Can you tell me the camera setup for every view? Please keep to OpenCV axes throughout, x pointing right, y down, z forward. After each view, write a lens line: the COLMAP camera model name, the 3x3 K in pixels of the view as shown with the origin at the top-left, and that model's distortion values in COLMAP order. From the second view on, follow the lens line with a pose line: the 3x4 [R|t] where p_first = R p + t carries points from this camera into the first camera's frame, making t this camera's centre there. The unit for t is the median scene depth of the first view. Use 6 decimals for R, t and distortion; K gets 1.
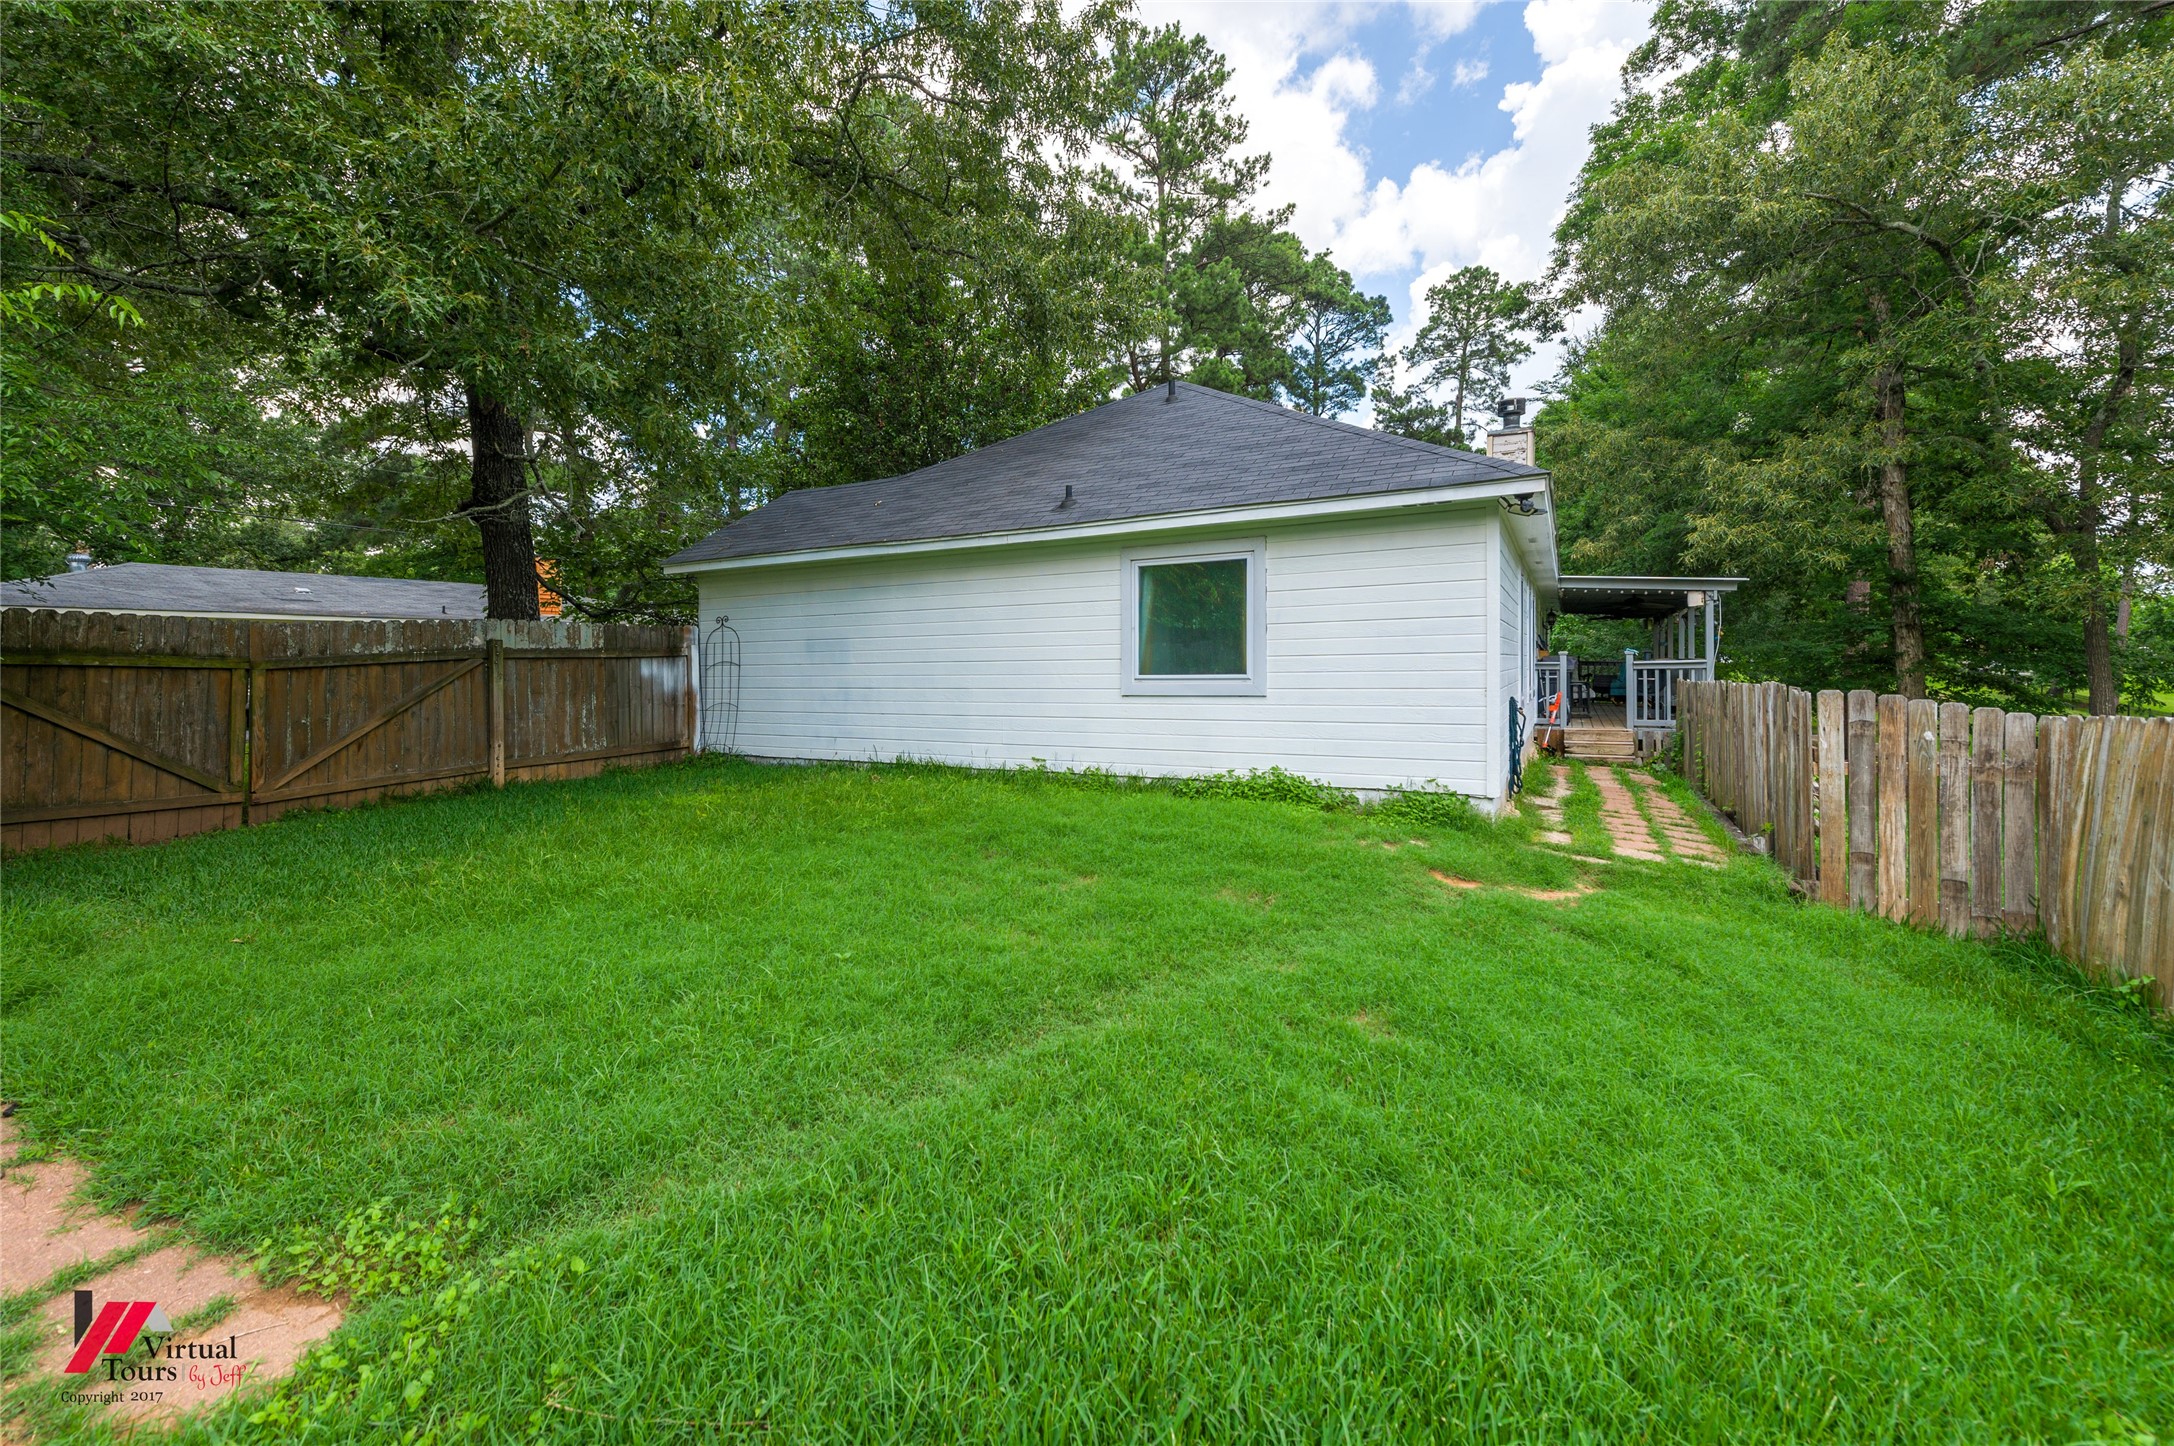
lens RADIAL K [[870.3, 0, 1092.6], [0, 870.3, 669.2], [0, 0, 1]] dist [0.008236, -0.001704]
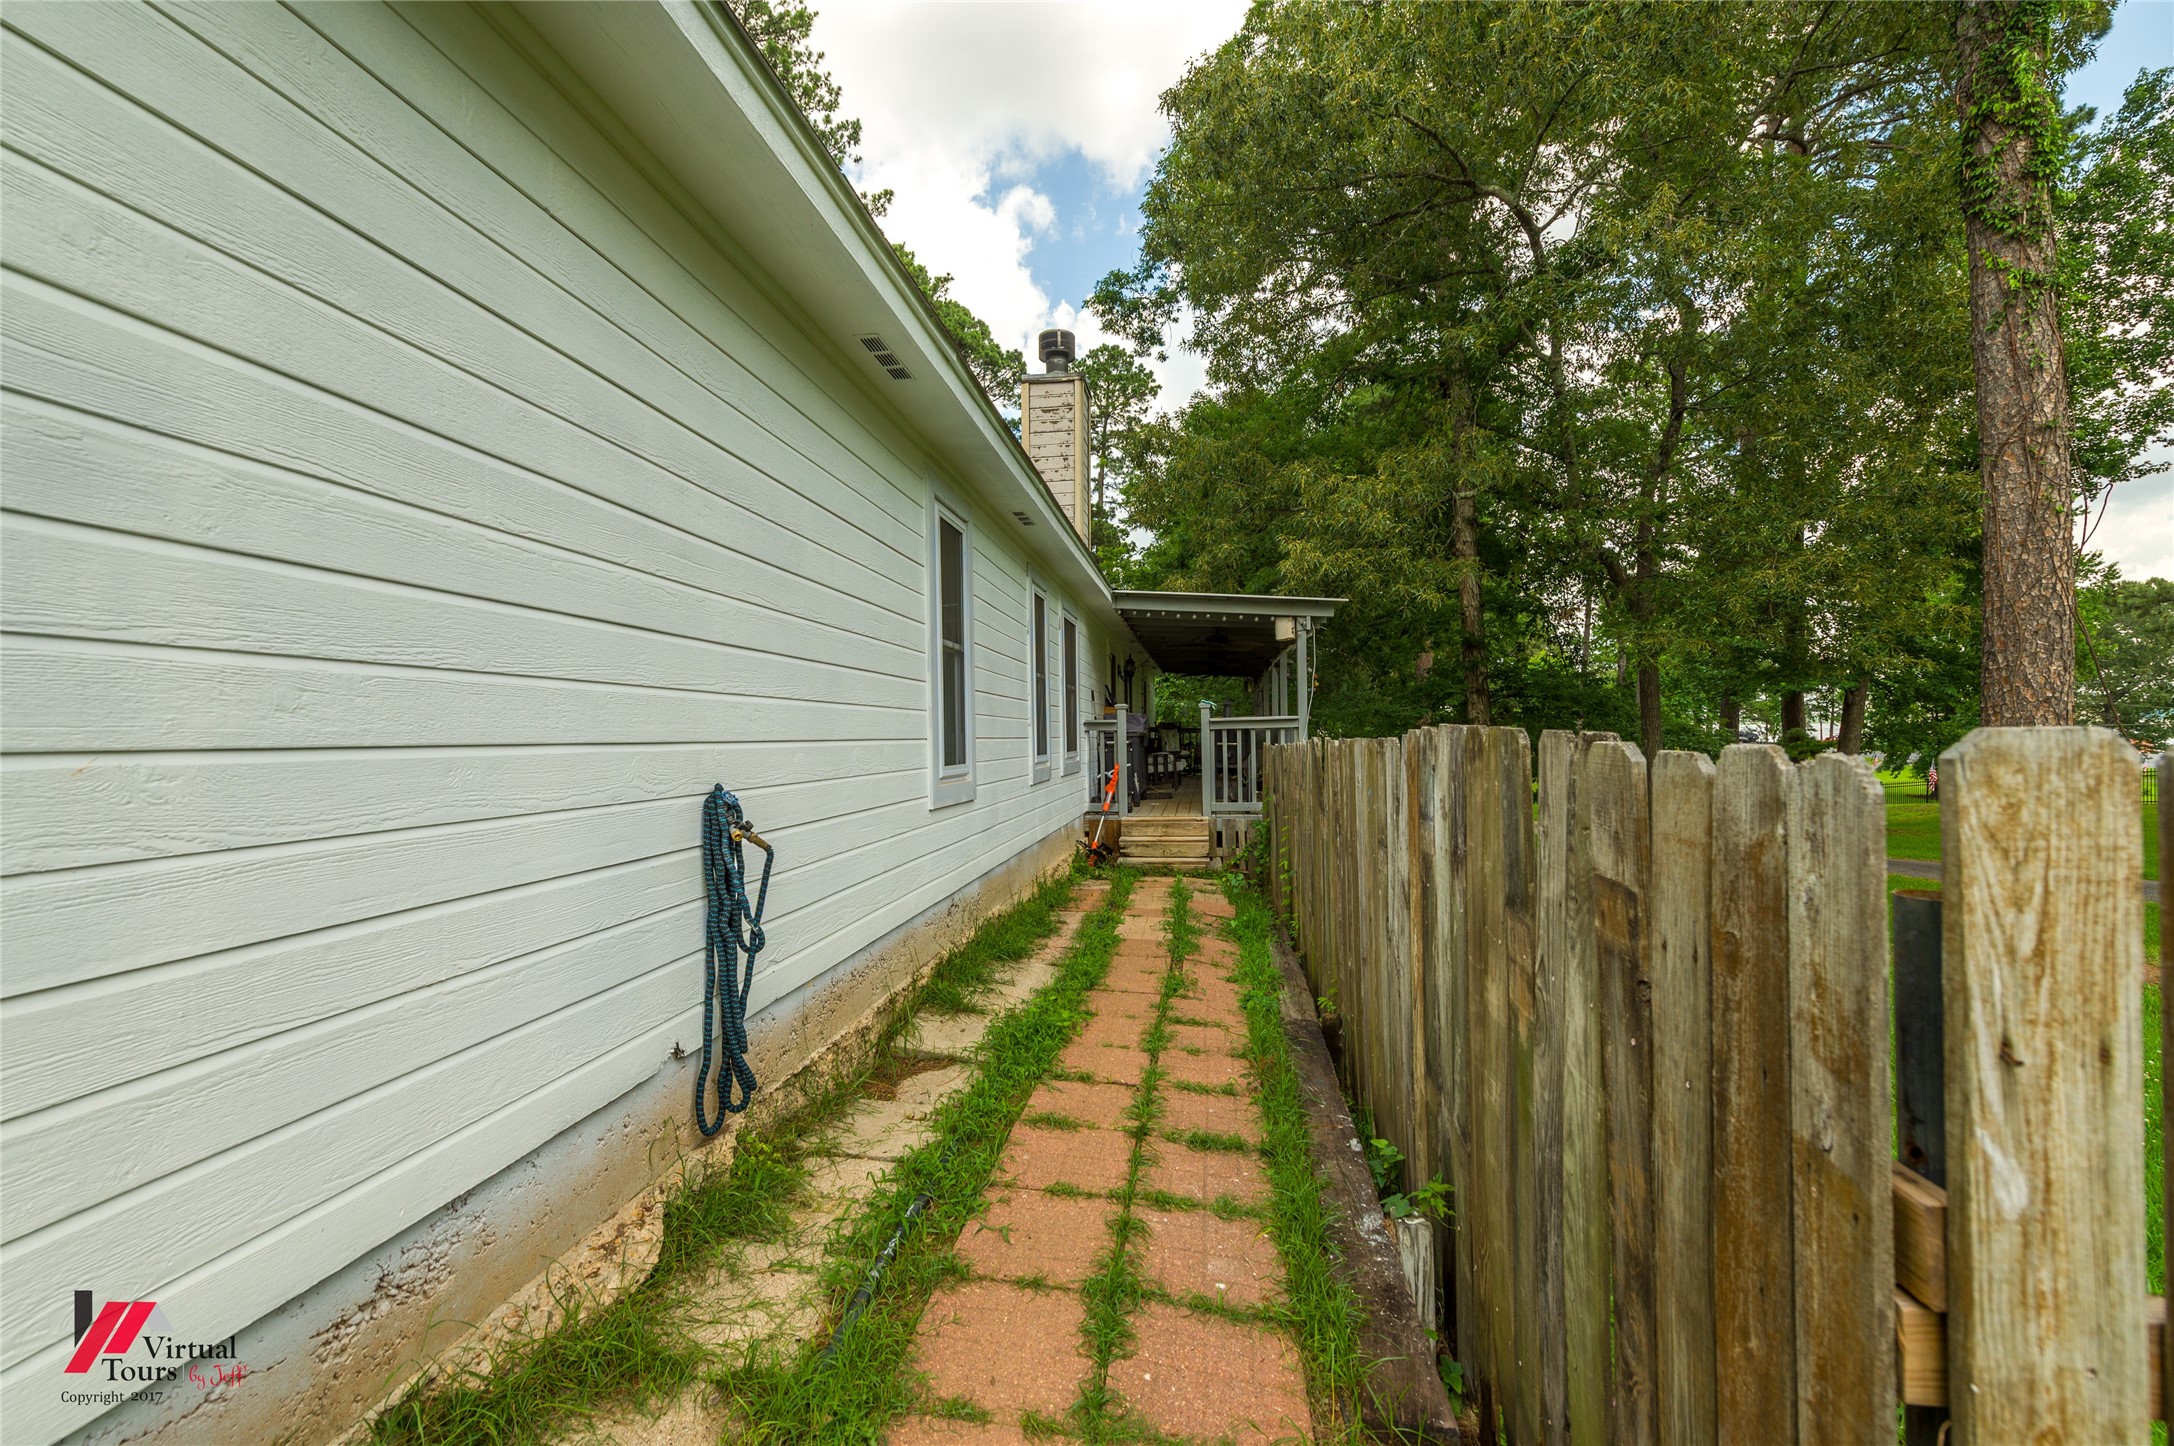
lens RADIAL K [[870.3, 0, 1086.3], [0, 870.3, 726.2], [0, 0, 1]] dist [0.008236, -0.001704]
pose [[0.934858, 0.003756, 0.355001, 0.282714], [0.003435, 0.999802, -0.019623, 0.010570], [-0.355004, 0.019565, 0.934660, 0.389835]]
